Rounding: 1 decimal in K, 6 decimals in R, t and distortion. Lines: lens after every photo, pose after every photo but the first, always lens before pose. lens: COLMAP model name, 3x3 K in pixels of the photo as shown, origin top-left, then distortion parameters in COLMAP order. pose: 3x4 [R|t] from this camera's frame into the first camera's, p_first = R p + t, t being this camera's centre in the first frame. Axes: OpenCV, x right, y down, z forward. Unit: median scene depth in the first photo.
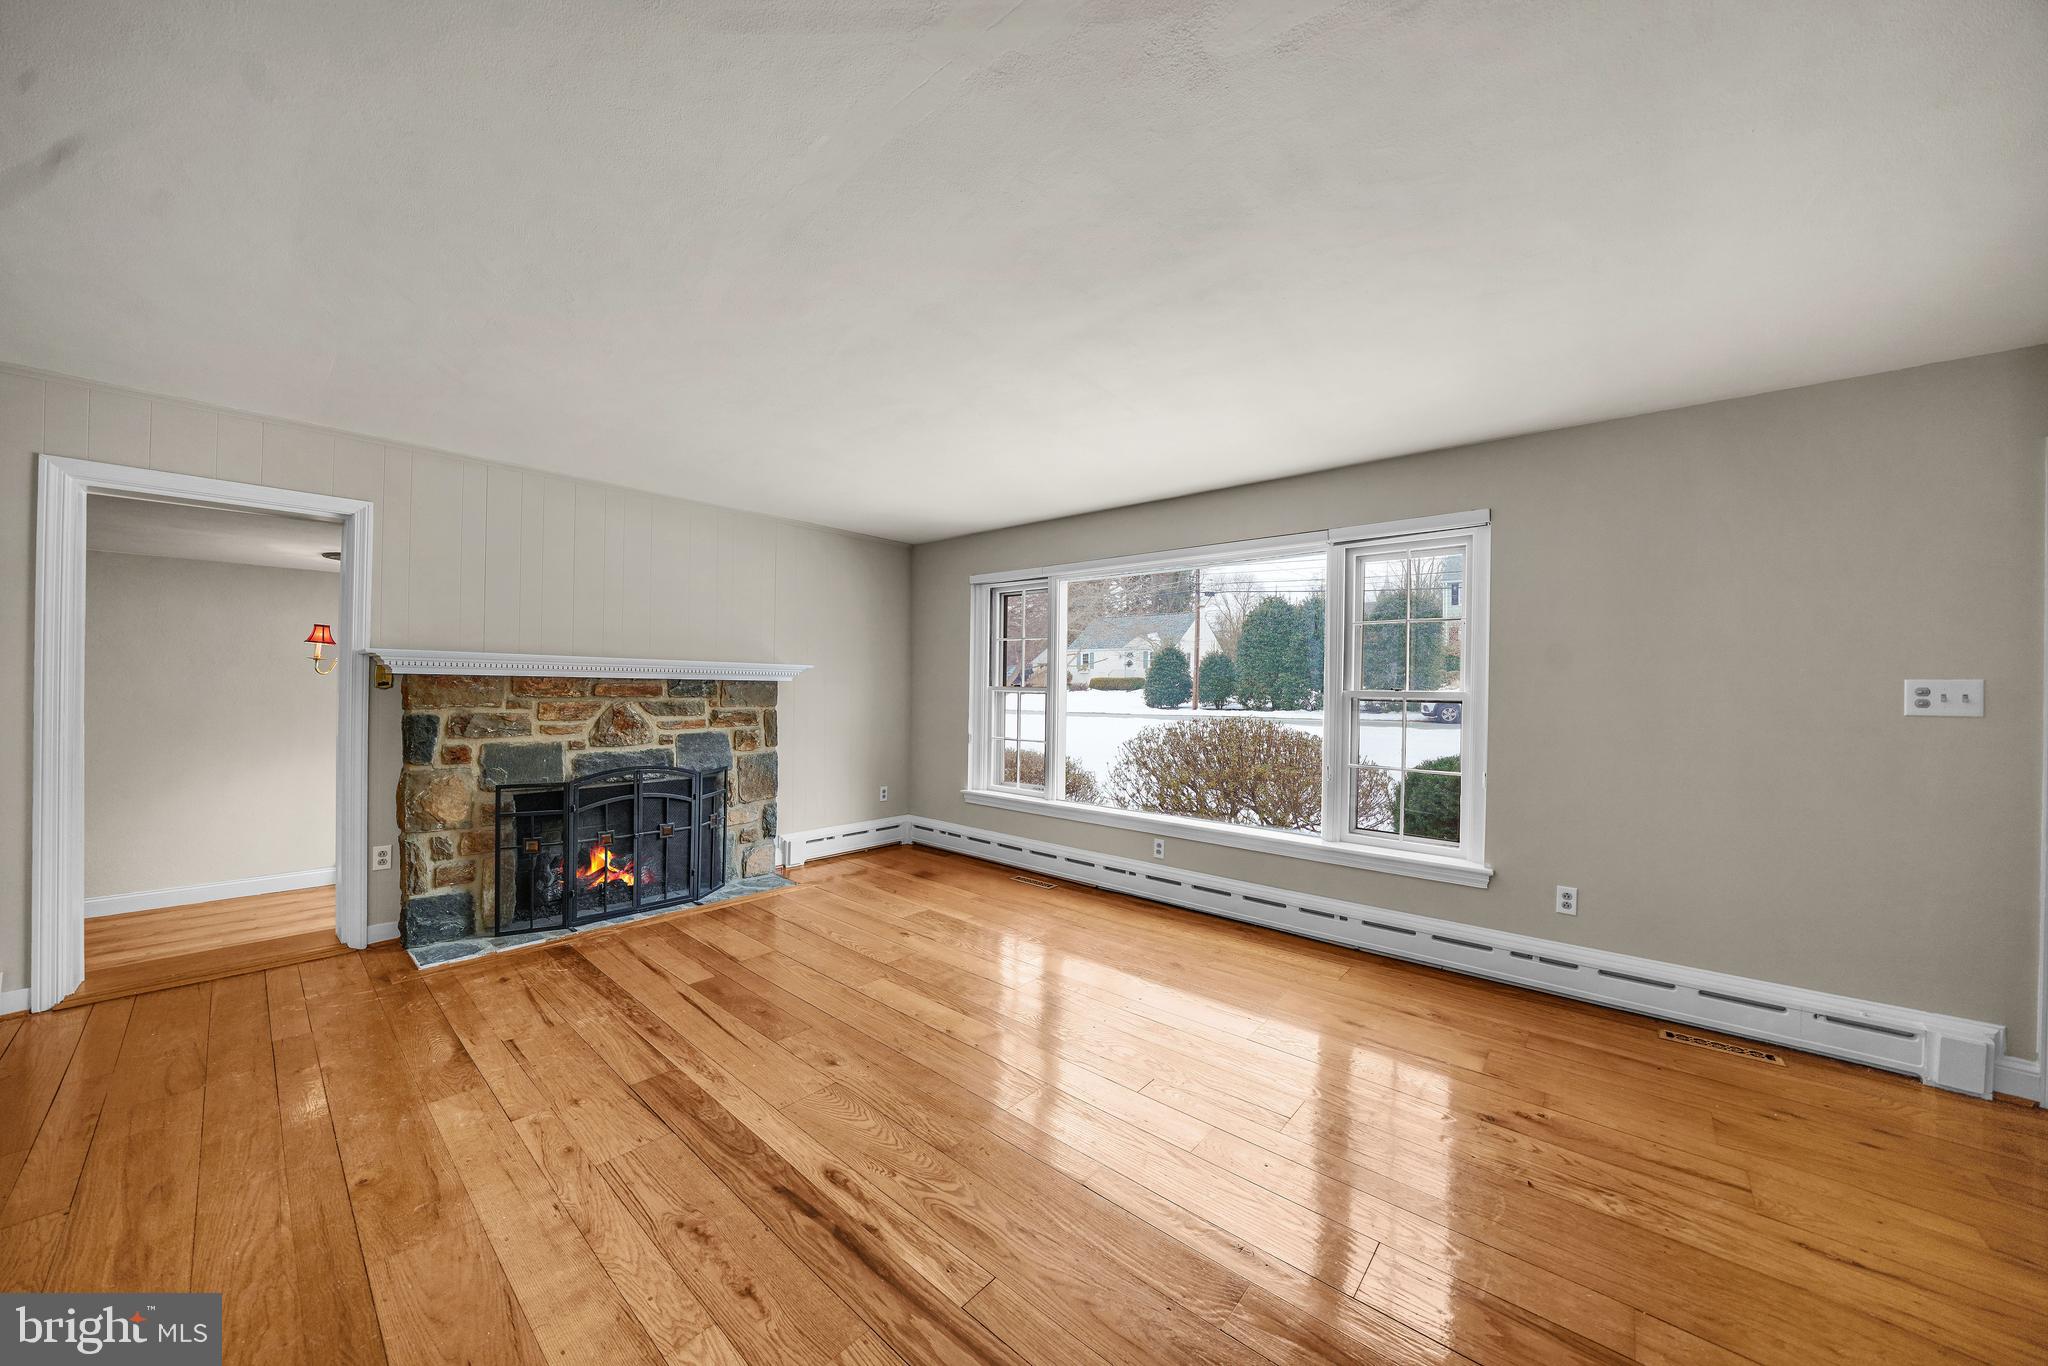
lens RADIAL K [[705.6, 0, 1026.6], [0, 705.6, 685.0], [0, 0, 1]] dist [-0.013179, 0.000750]
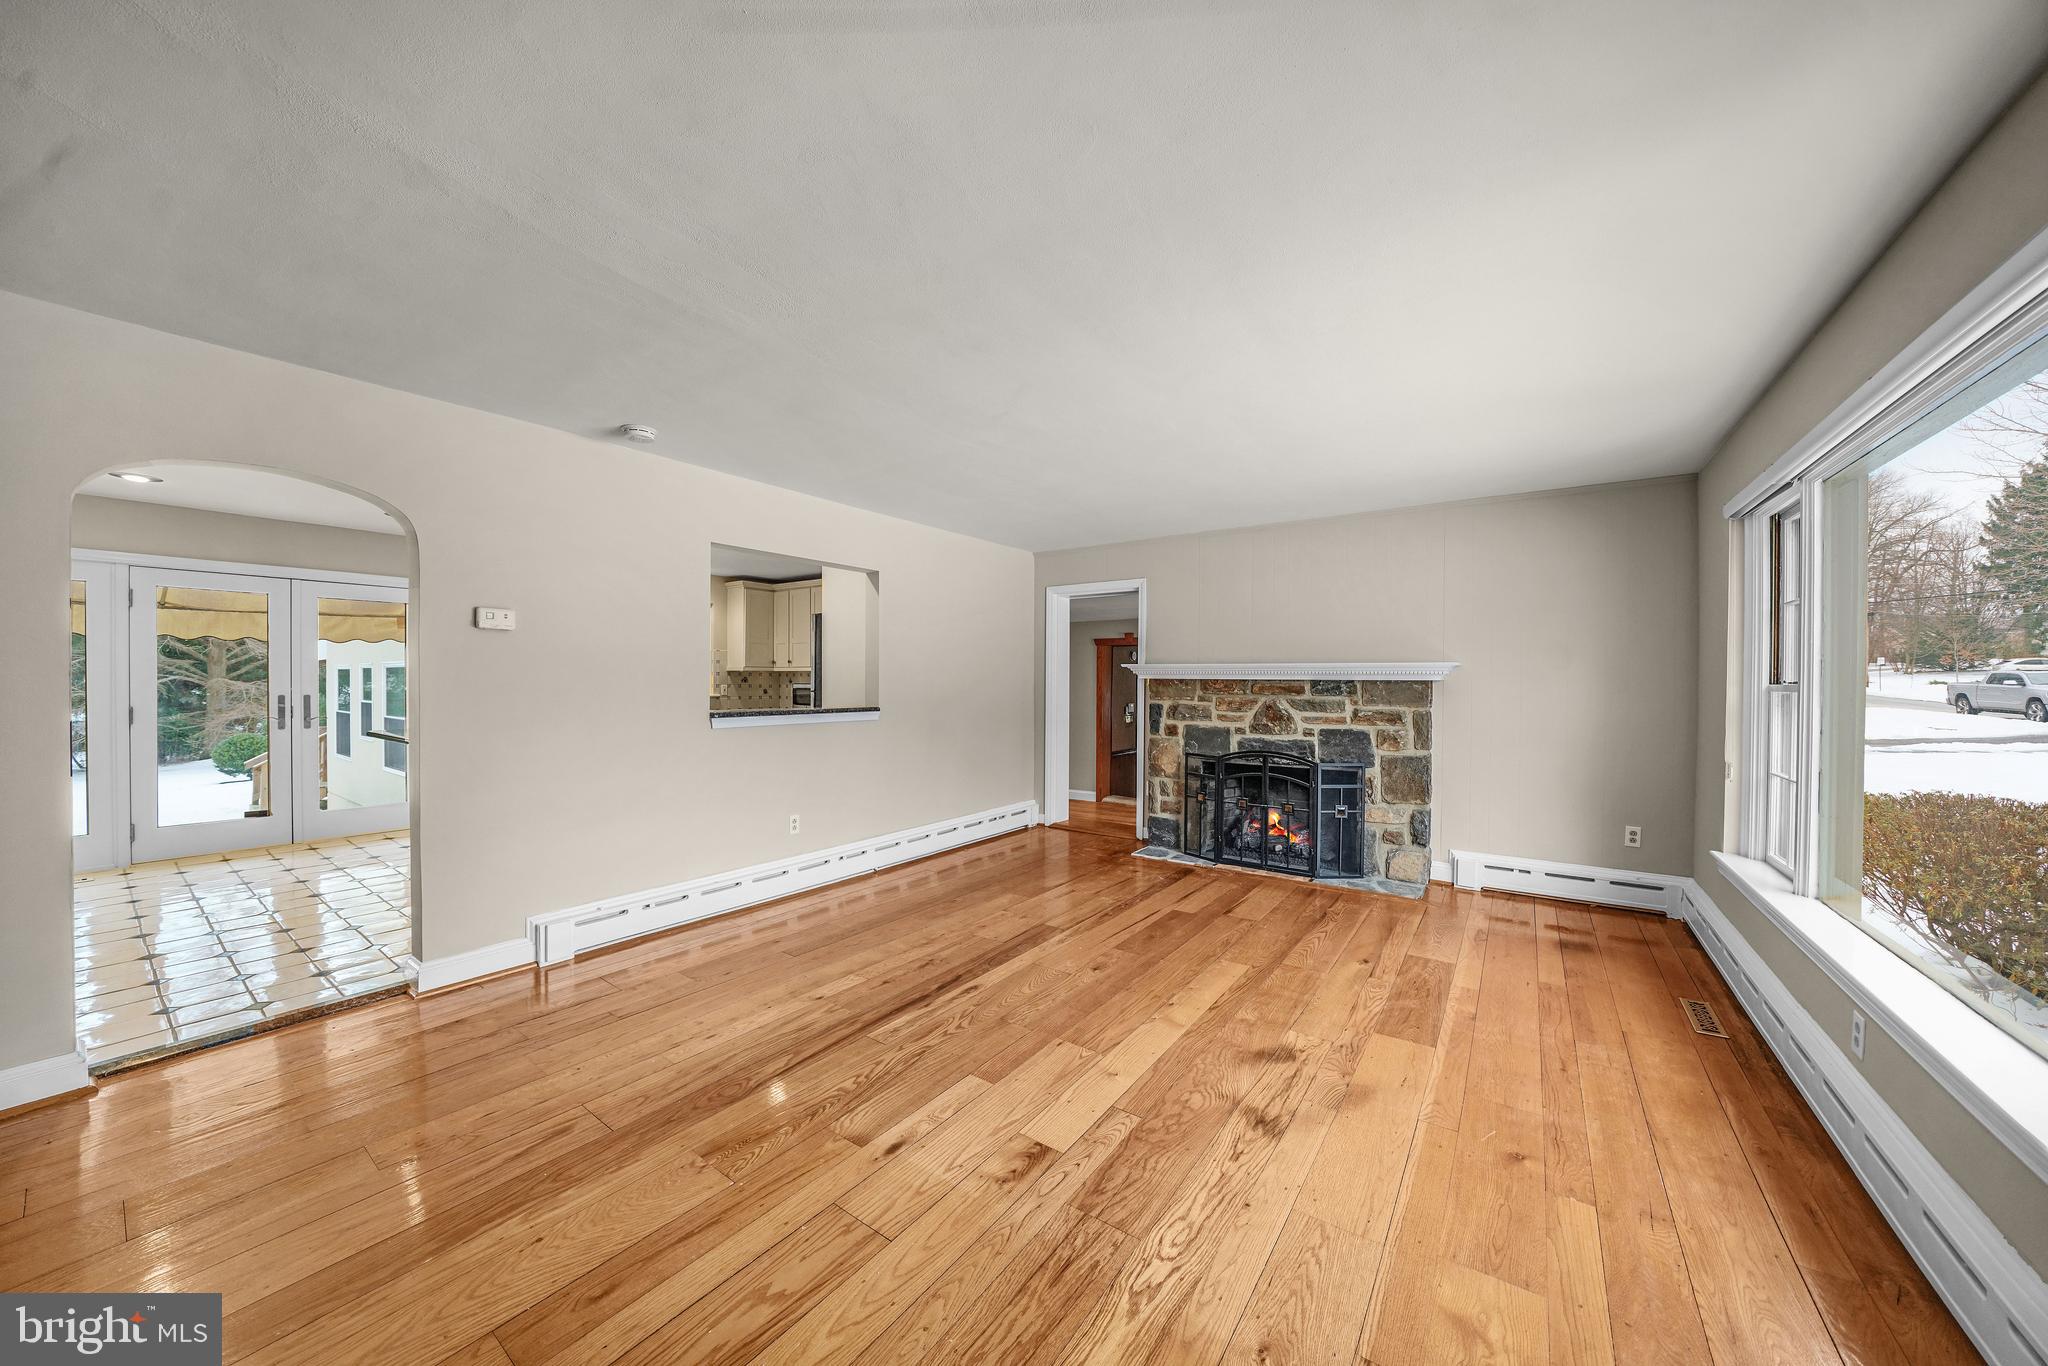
lens RADIAL K [[705.6, 0, 1024.2], [0, 705.6, 687.2], [0, 0, 1]] dist [-0.013179, 0.000750]
pose [[0.095582, -0.007245, -0.995395, 0.638111], [-0.002991, 0.999967, -0.007566, 0.015126], [0.995417, 0.003700, 0.095557, 0.463550]]
